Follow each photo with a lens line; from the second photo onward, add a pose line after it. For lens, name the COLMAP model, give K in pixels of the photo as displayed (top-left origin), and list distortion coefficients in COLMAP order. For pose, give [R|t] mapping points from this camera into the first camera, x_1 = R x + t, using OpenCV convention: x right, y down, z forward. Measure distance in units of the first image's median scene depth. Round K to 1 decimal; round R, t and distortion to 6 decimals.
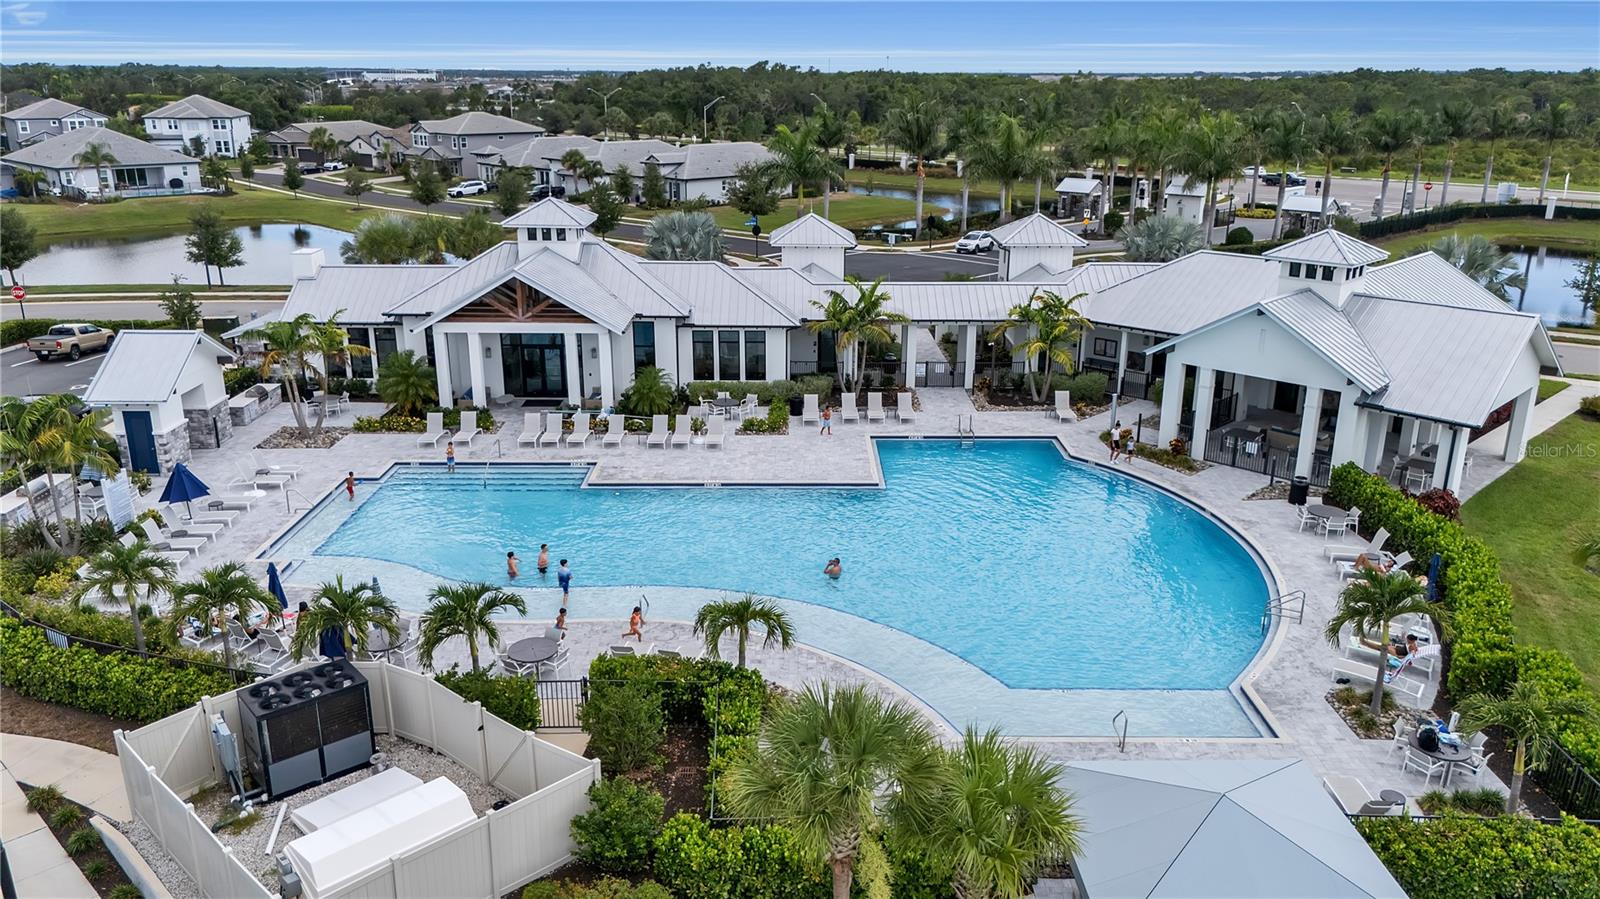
lens RADIAL K [[1175.1, 0, 804.9], [0, 1175.1, 446.2], [0, 0, 1]] dist [0.055855, -0.055486]
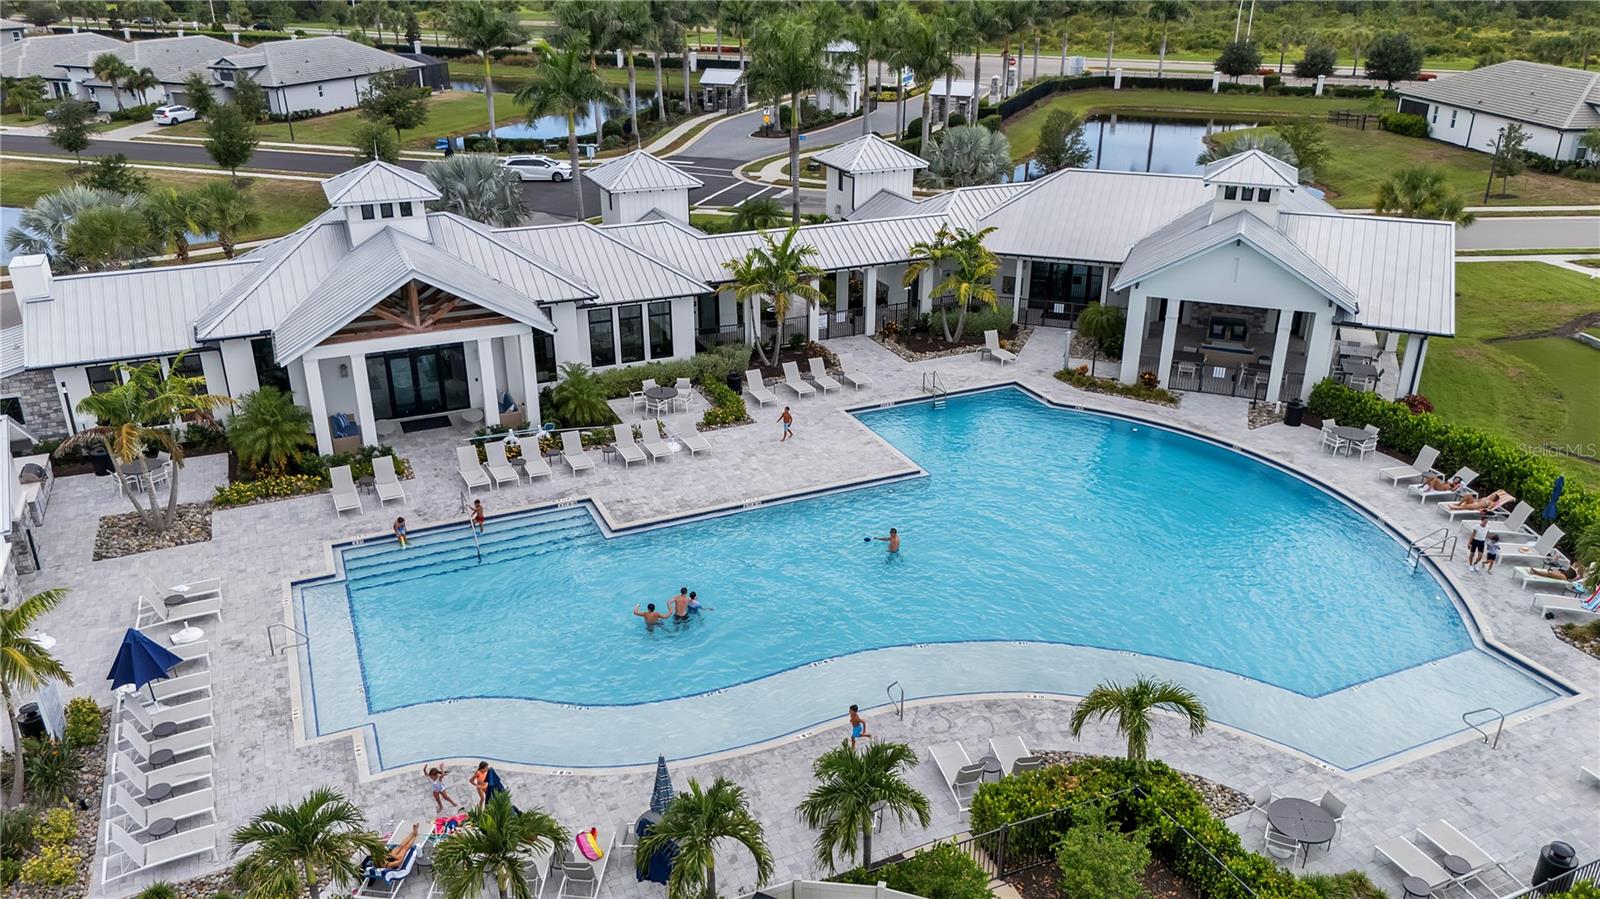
lens RADIAL K [[1175.1, 0, 804.9], [0, 1175.1, 446.2], [0, 0, 1]] dist [0.055855, -0.055486]
pose [[0.915023, -0.161685, 0.369583, -0.286674], [0.122942, 0.984351, 0.126249, -0.091698], [-0.384212, -0.070083, 0.920581, 0.155219]]
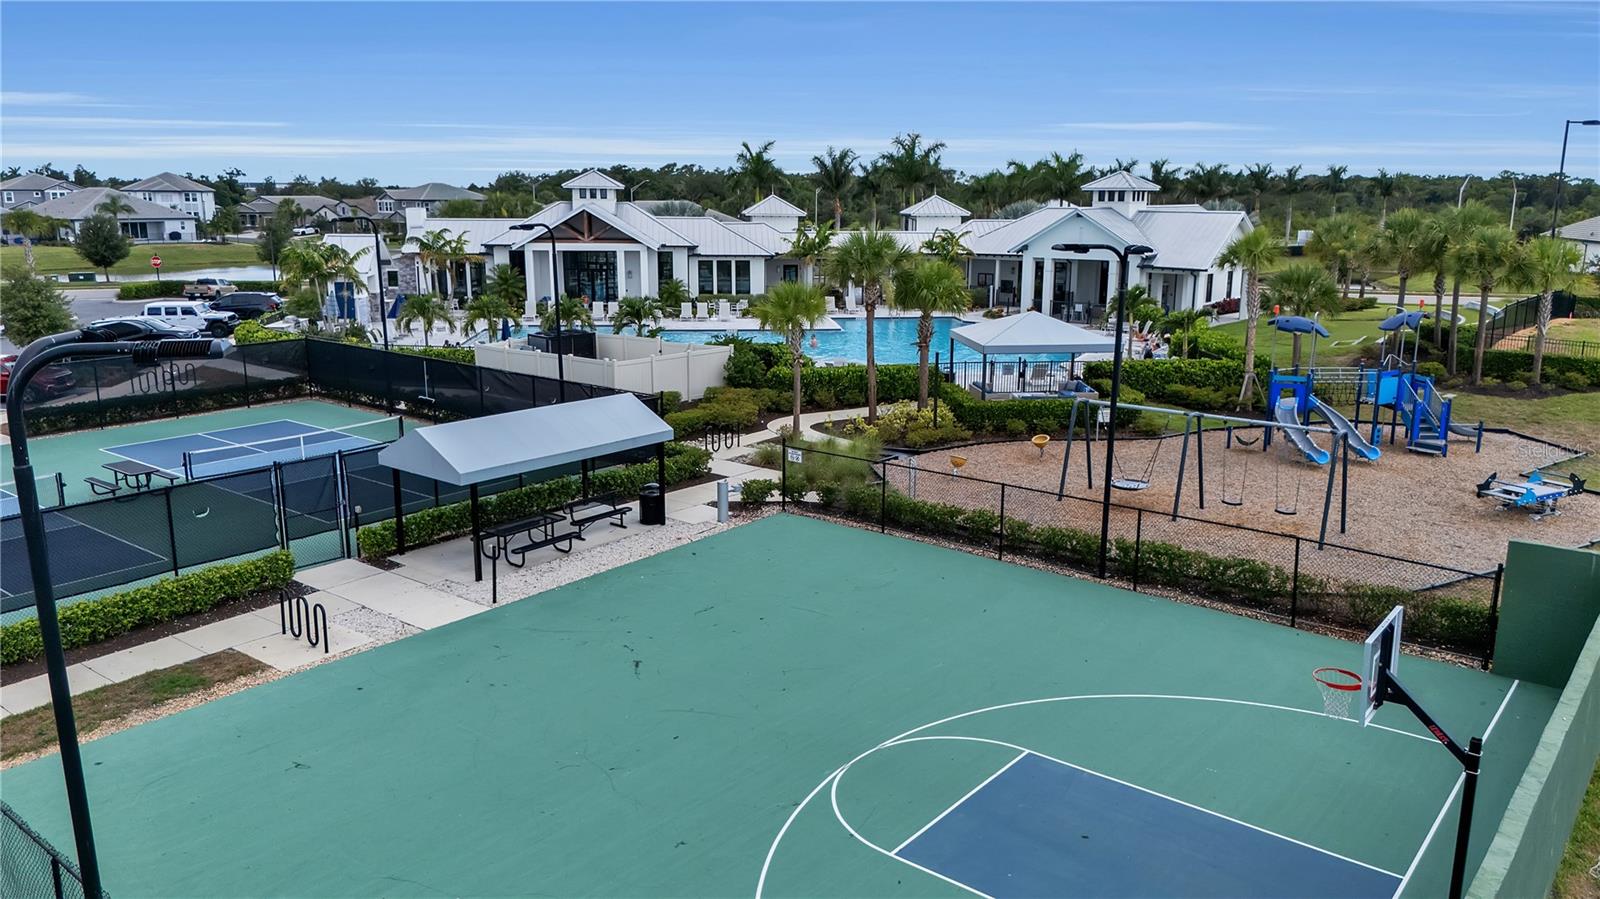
lens RADIAL K [[1175.1, 0, 804.9], [0, 1175.1, 446.2], [0, 0, 1]] dist [0.055855, -0.055486]
pose [[0.996079, -0.018432, 0.086529, -0.096194], [0.026508, 0.995301, -0.093135, 0.264129], [-0.084406, 0.095064, 0.991886, -0.399655]]
